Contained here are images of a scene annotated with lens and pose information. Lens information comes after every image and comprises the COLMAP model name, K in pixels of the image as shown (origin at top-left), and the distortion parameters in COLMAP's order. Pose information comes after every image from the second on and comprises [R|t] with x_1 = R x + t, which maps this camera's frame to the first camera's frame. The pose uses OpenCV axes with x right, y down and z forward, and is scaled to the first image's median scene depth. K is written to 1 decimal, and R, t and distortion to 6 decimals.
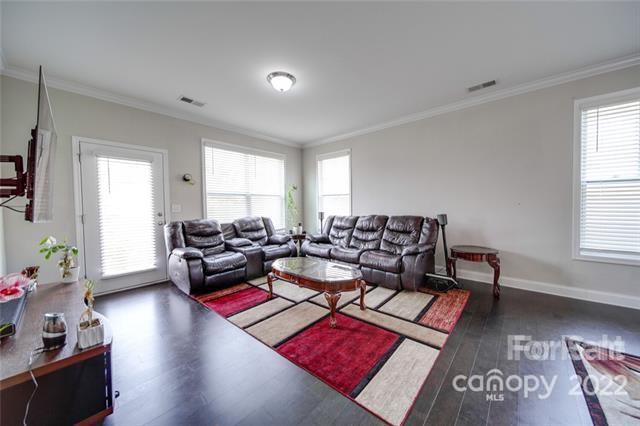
lens RADIAL K [[226.5, 0, 320.9], [0, 226.5, 213.2], [0, 0, 1]] dist [-0.001301, -0.000177]
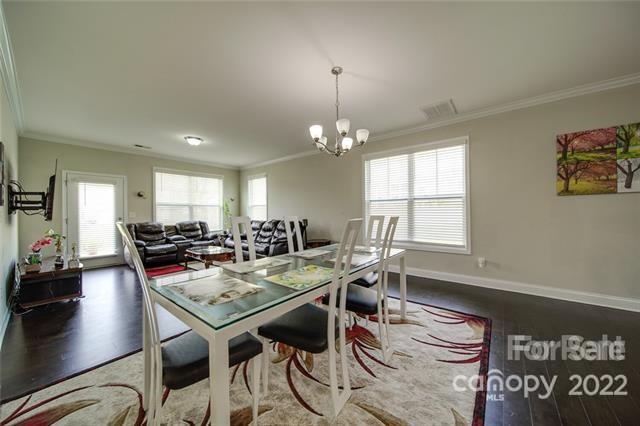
lens RADIAL K [[226.5, 0, 320.9], [0, 226.5, 213.2], [0, 0, 1]] dist [-0.001301, -0.000177]
pose [[0.998783, 0.005492, 0.049014, 0.509816], [-0.004040, 0.999552, -0.029665, 0.006882], [-0.049155, 0.029431, 0.998357, -0.528374]]
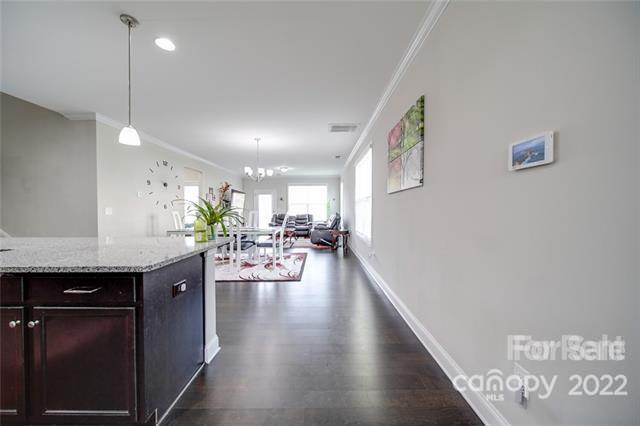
lens RADIAL K [[226.5, 0, 320.9], [0, 226.5, 213.2], [0, 0, 1]] dist [-0.001301, -0.000177]
pose [[0.663395, 0.025340, -0.747840, 1.815100], [-0.030449, 0.999513, 0.006857, -0.011819], [0.747650, 0.018222, 0.663843, -0.483354]]
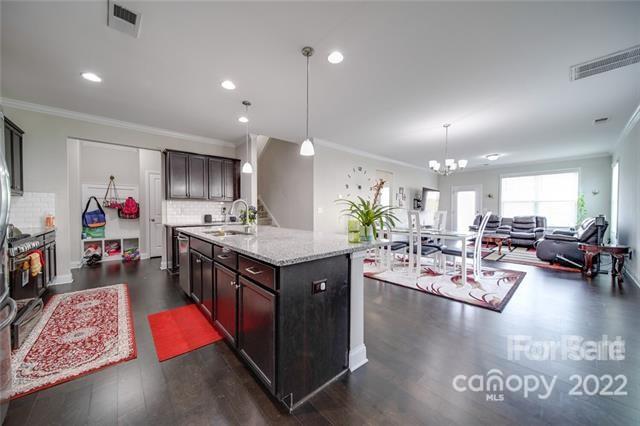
lens RADIAL K [[226.5, 0, 320.9], [0, 226.5, 213.2], [0, 0, 1]] dist [-0.001301, -0.000177]
pose [[-0.114172, 0.032126, -0.992941, 1.757575], [-0.030257, 0.998901, 0.035798, -0.015276], [0.993000, 0.034130, -0.113074, -0.363053]]
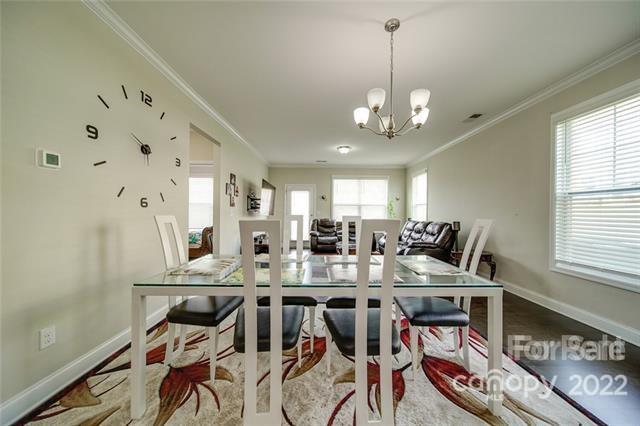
lens RADIAL K [[226.5, 0, 320.9], [0, 226.5, 213.2], [0, 0, 1]] dist [-0.001301, -0.000177]
pose [[0.667589, 0.021679, -0.744214, 0.856107], [-0.040861, 0.999136, -0.007549, -0.001600], [0.743408, 0.035449, 0.667898, -0.323506]]
